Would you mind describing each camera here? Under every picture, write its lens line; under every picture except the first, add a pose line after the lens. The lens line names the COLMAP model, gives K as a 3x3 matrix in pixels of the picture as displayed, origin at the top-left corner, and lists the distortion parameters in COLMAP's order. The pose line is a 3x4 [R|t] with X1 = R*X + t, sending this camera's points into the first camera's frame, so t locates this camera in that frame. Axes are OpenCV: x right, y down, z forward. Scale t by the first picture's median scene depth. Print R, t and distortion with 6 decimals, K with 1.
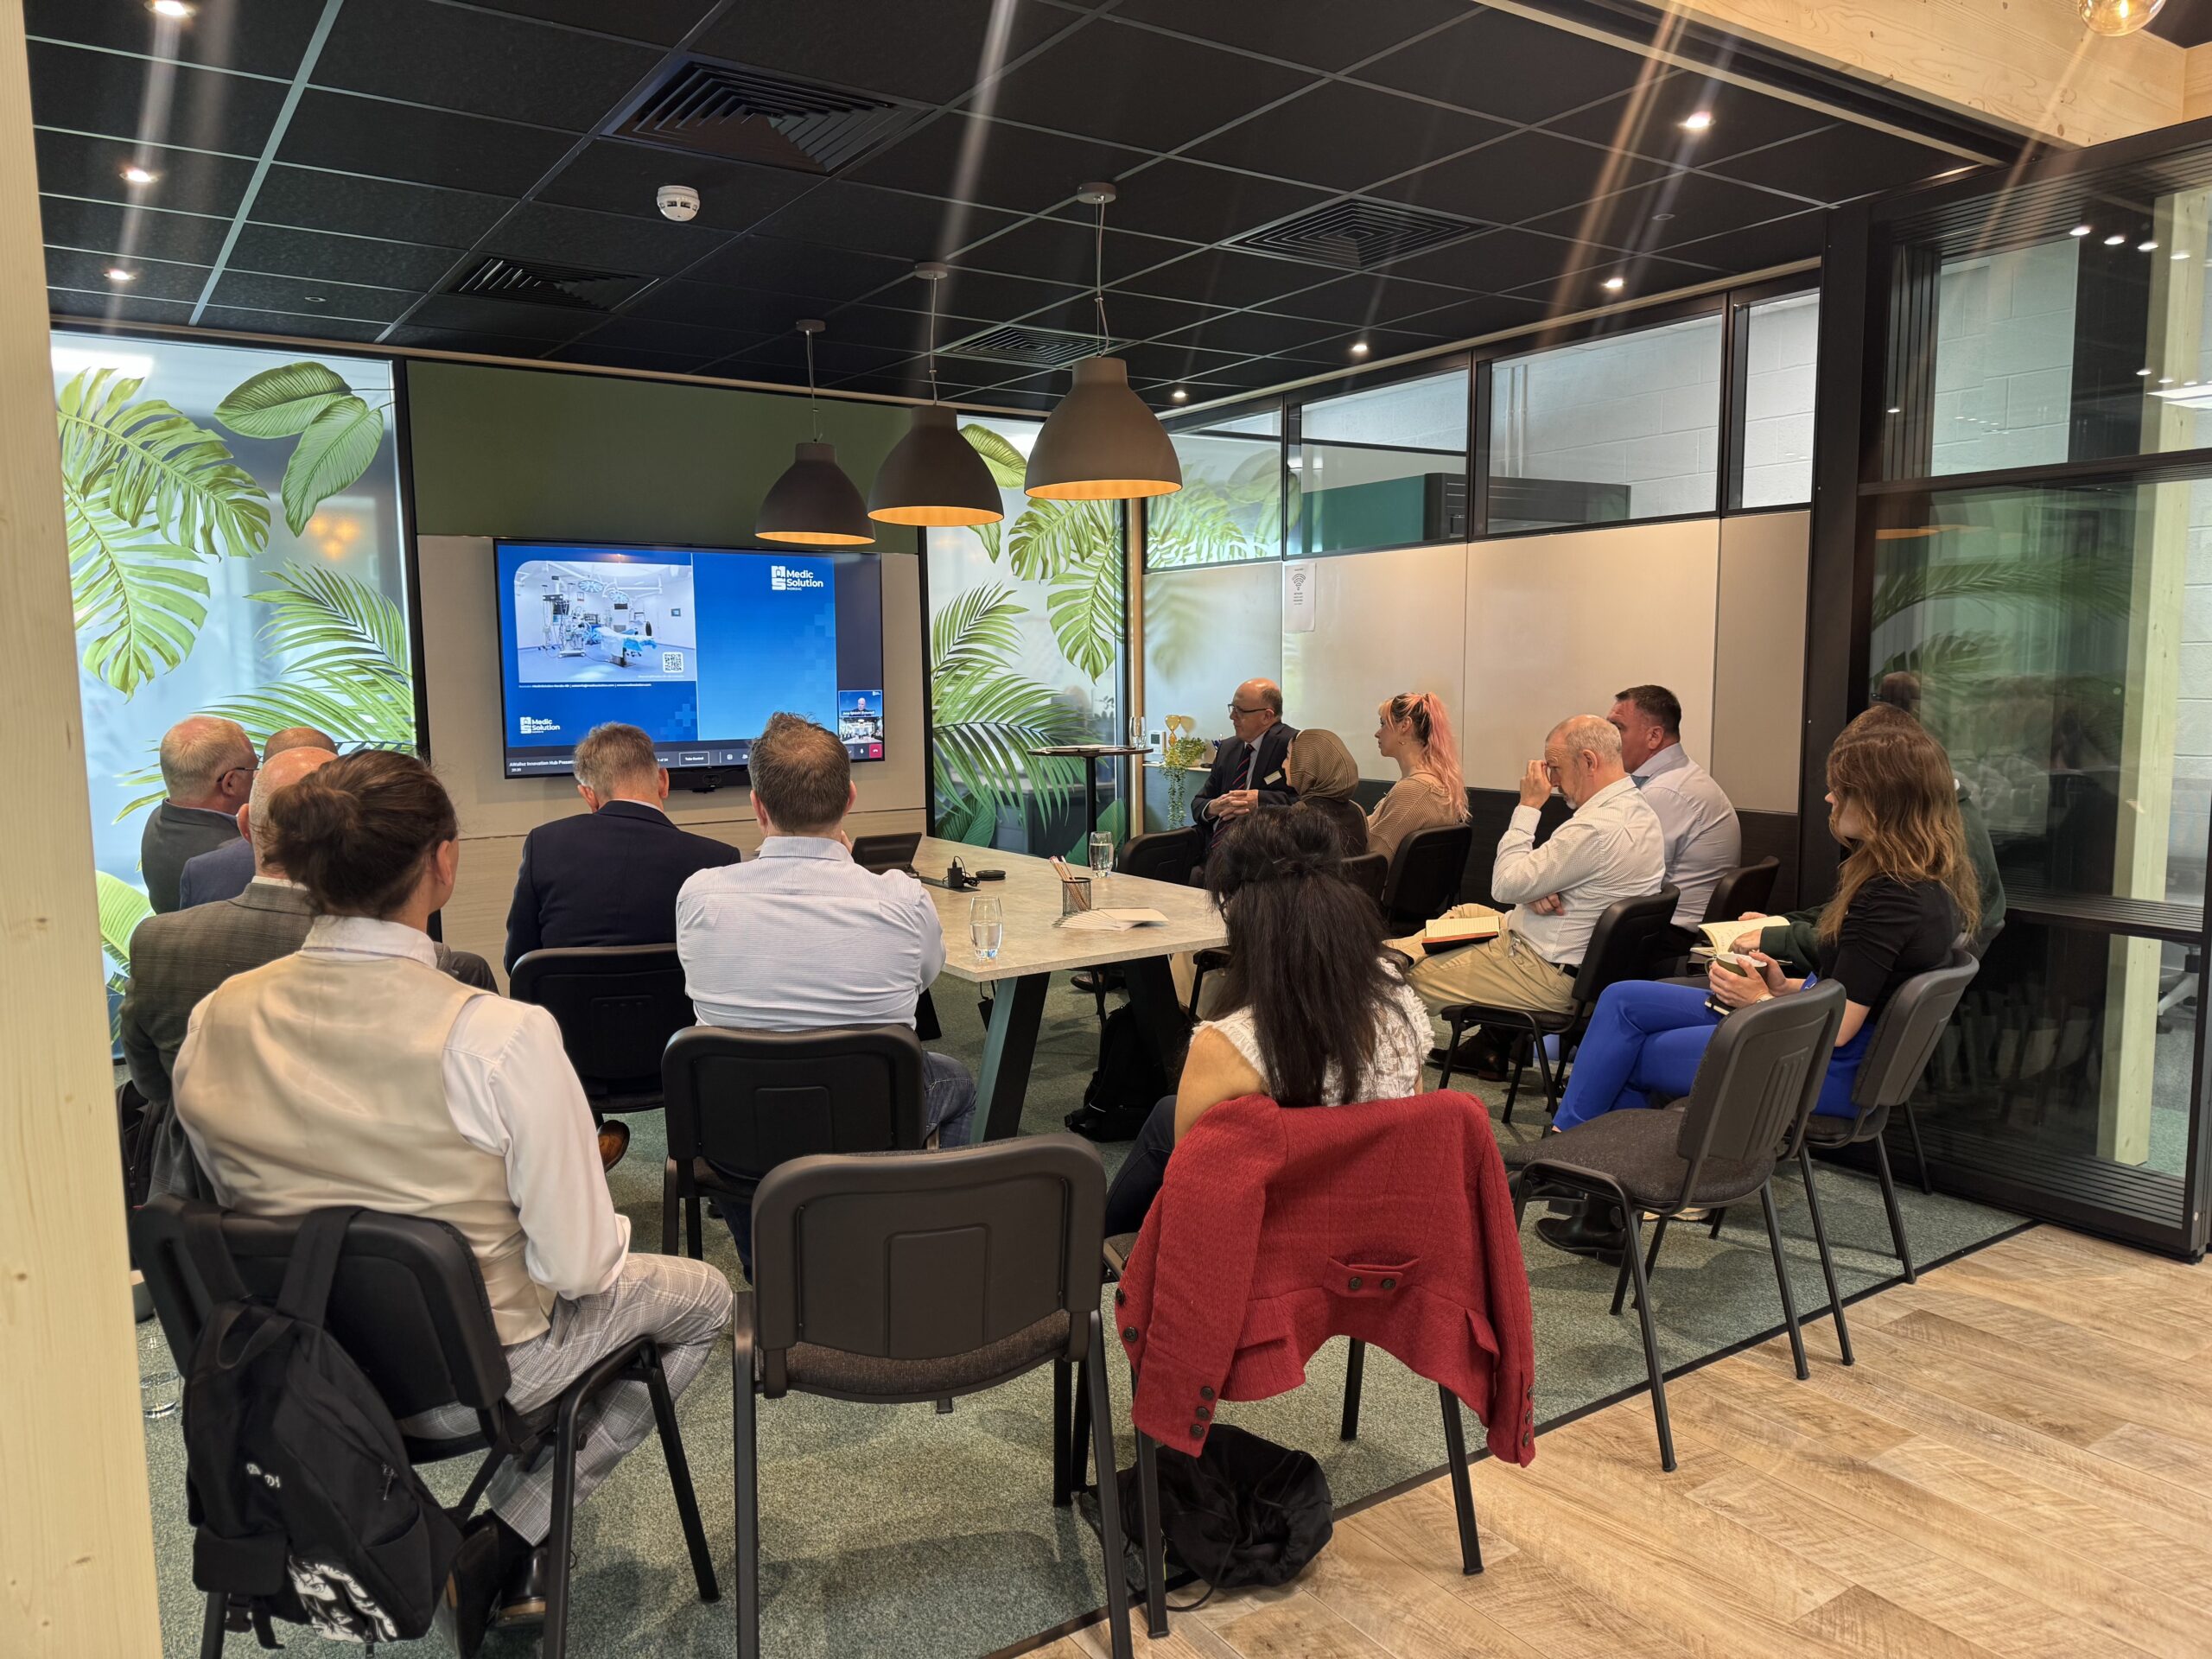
lens RADIAL K [[1545.2, 0, 1103.9], [0, 1545.2, 849.4], [0, 0, 1]] dist [0.061937, -0.058855]
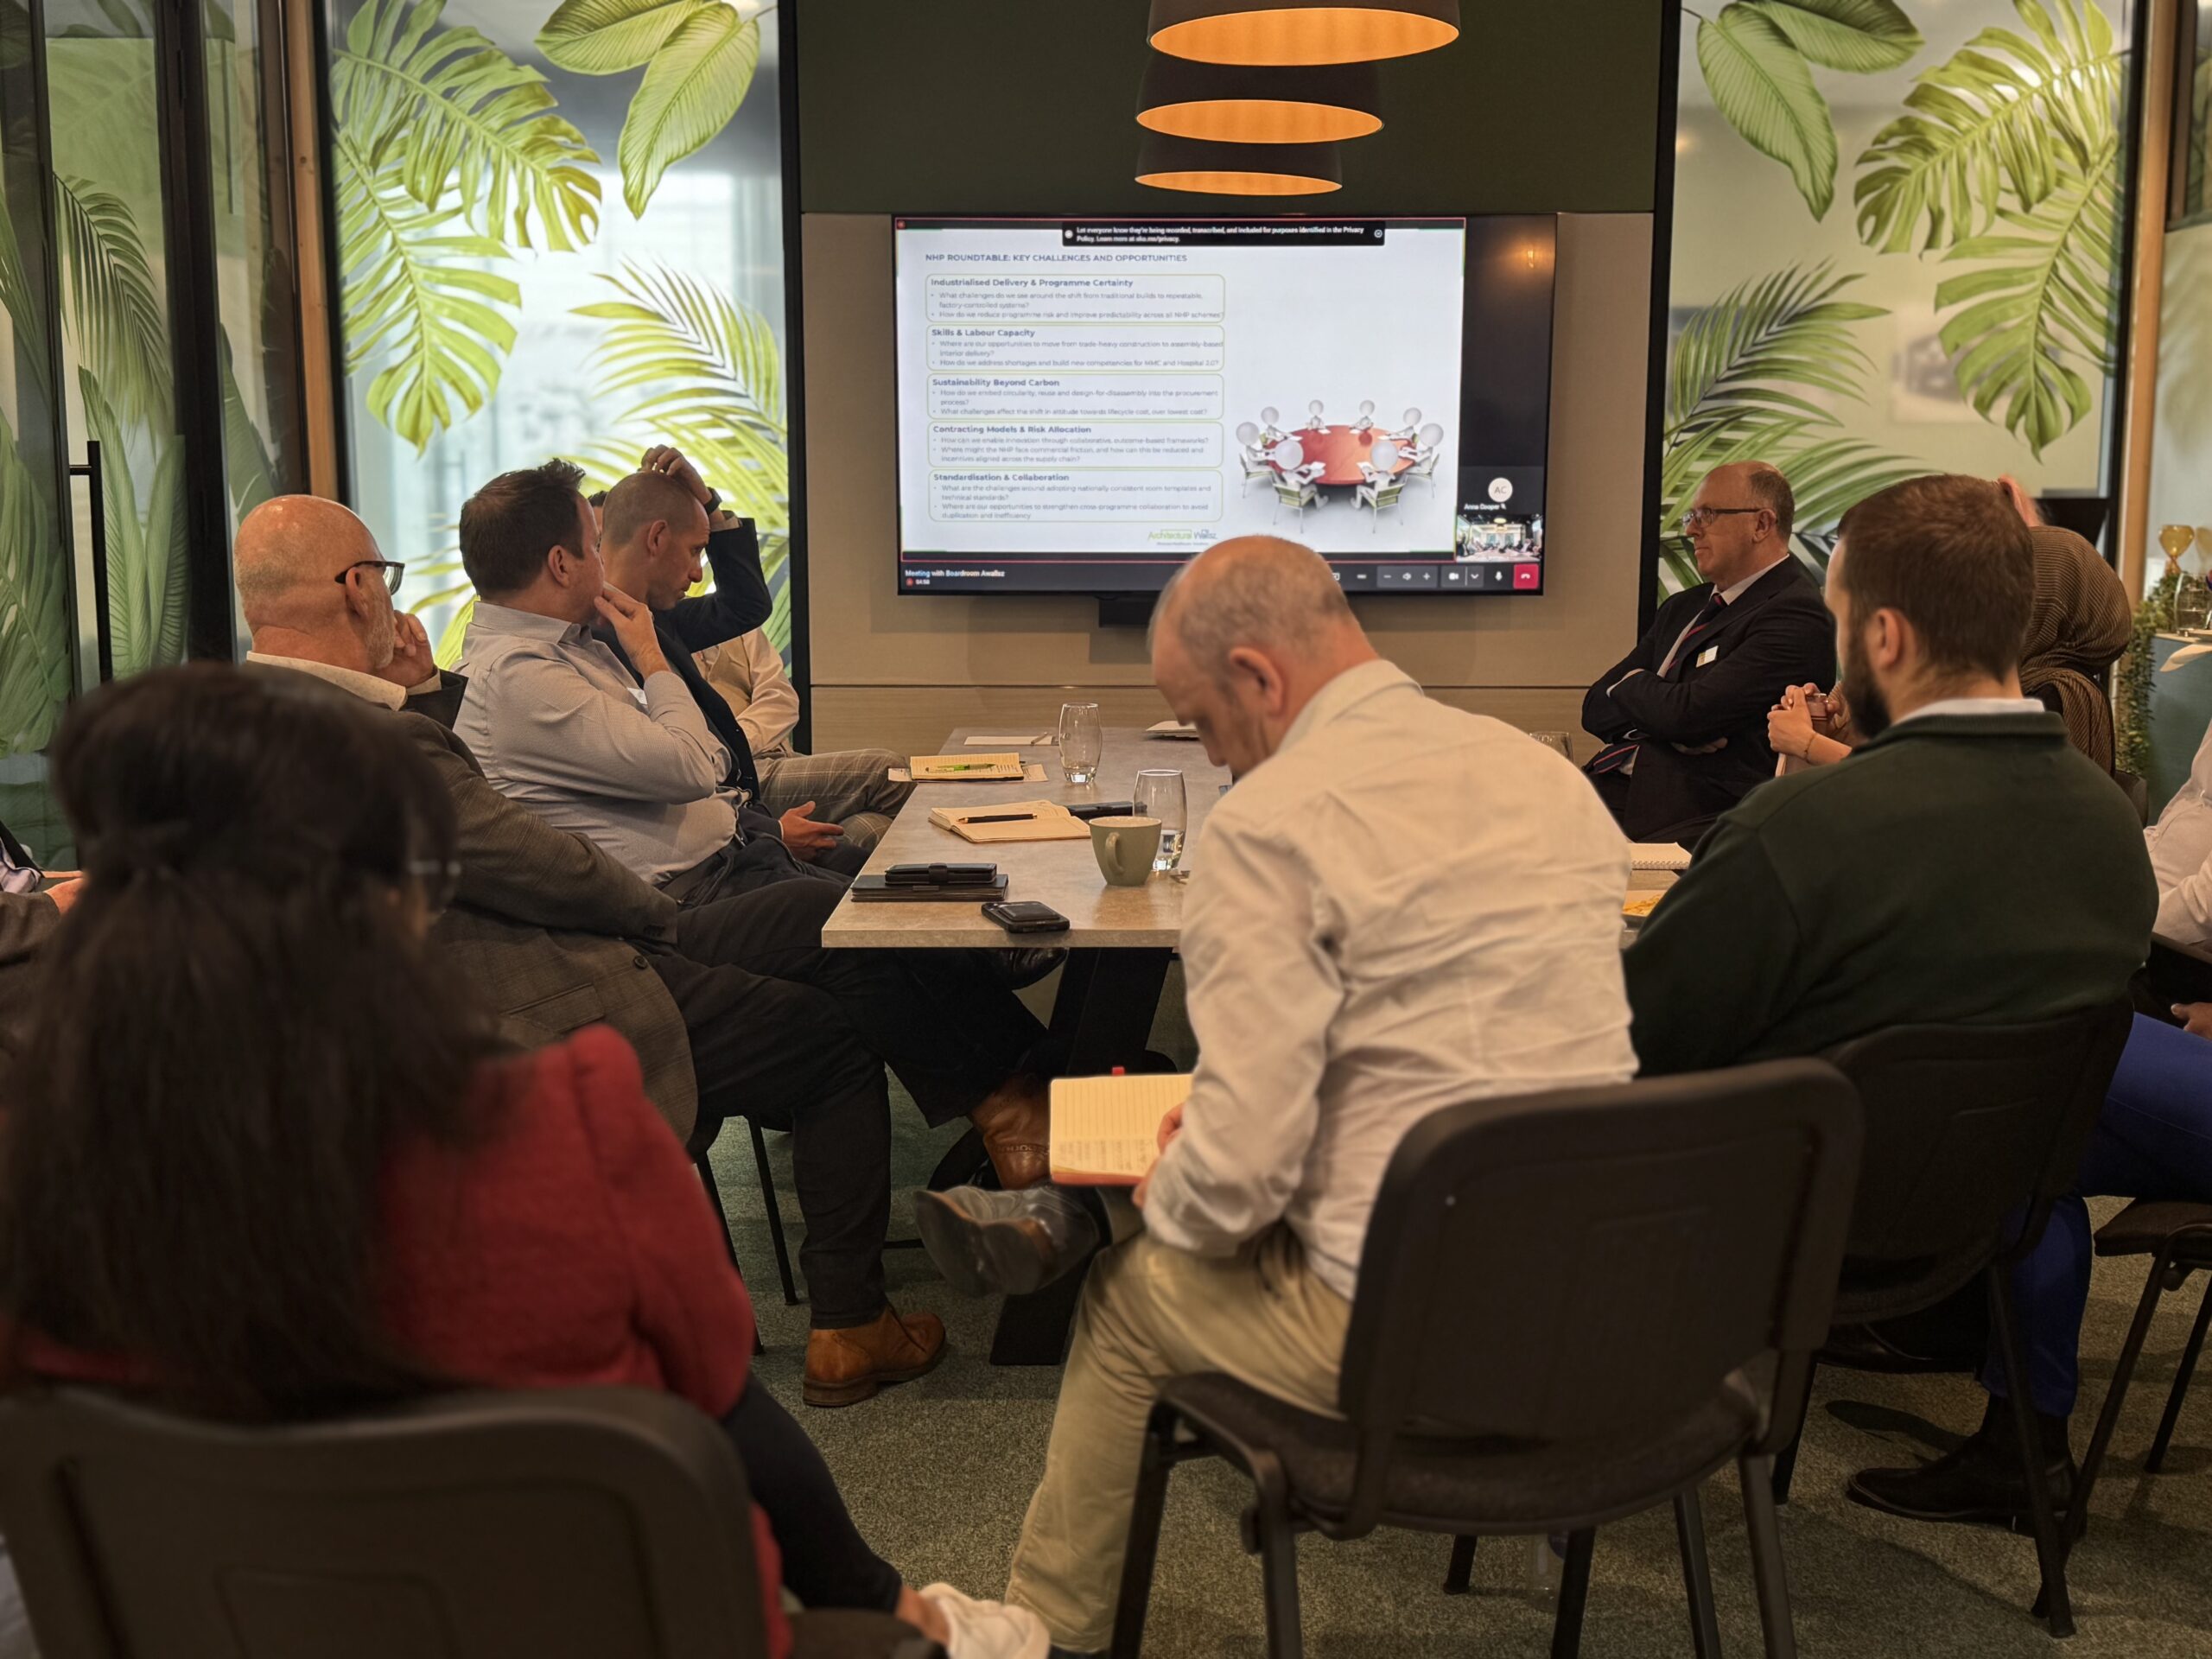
lens RADIAL K [[2635.2, 0, 1130.7], [0, 2635.2, 842.2], [0, 0, 1]] dist [0.083396, 0.000000]
pose [[0.827317, 0.094145, -0.553789, 0.307104], [-0.077627, 0.995558, 0.053278, -0.009520], [0.556345, -0.001089, 0.830951, 0.158855]]
